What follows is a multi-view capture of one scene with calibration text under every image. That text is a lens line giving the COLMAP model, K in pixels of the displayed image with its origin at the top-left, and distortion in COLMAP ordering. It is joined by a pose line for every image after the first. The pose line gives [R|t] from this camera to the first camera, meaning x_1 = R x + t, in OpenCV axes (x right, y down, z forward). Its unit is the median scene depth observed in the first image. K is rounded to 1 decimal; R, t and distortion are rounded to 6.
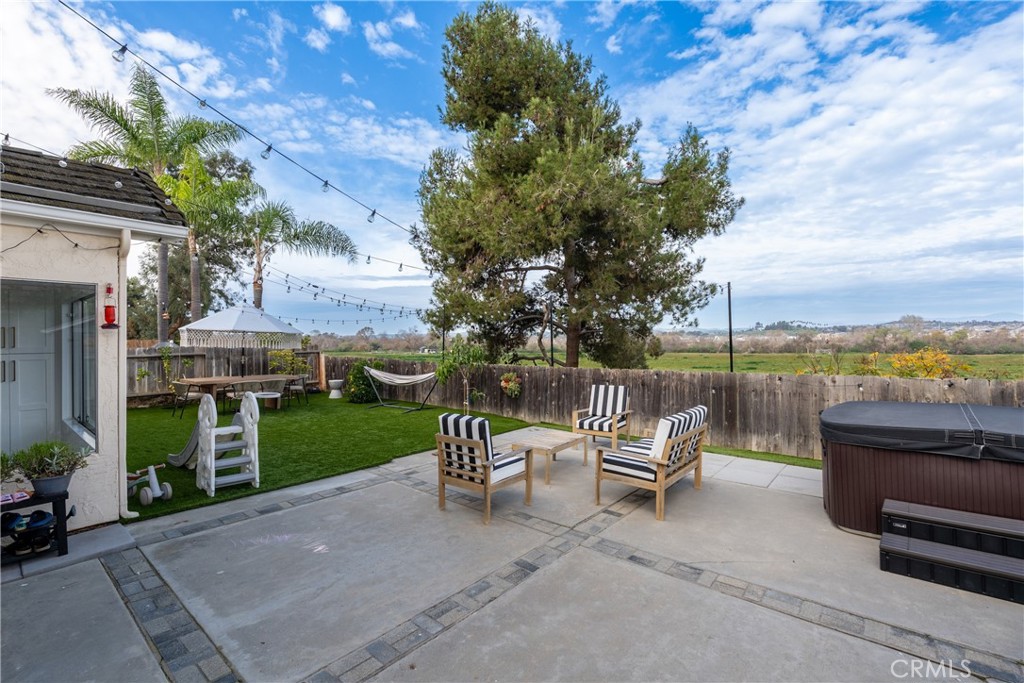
lens RADIAL K [[447.0, 0, 512.9], [0, 447.0, 347.4], [0, 0, 1]] dist [-0.014601, -0.000322]
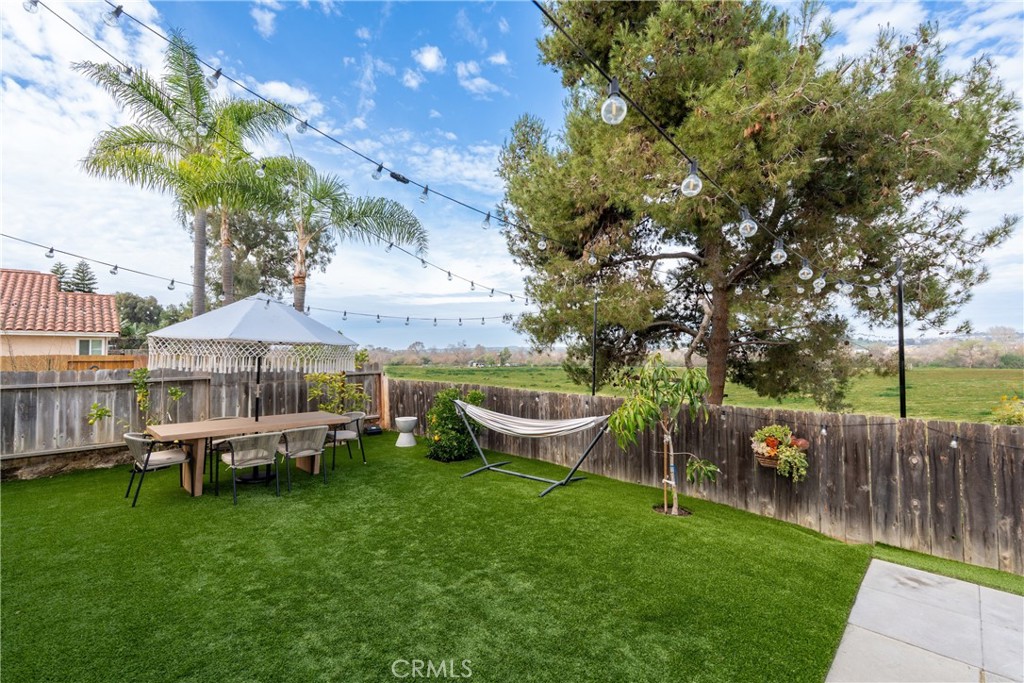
lens RADIAL K [[447.0, 0, 520.9], [0, 447.0, 349.1], [0, 0, 1]] dist [-0.014601, -0.000322]
pose [[0.995924, -0.002189, -0.090173, -0.156875], [-0.000321, 0.999613, -0.027816, -0.007903], [0.090199, 0.027732, 0.995538, 0.333560]]
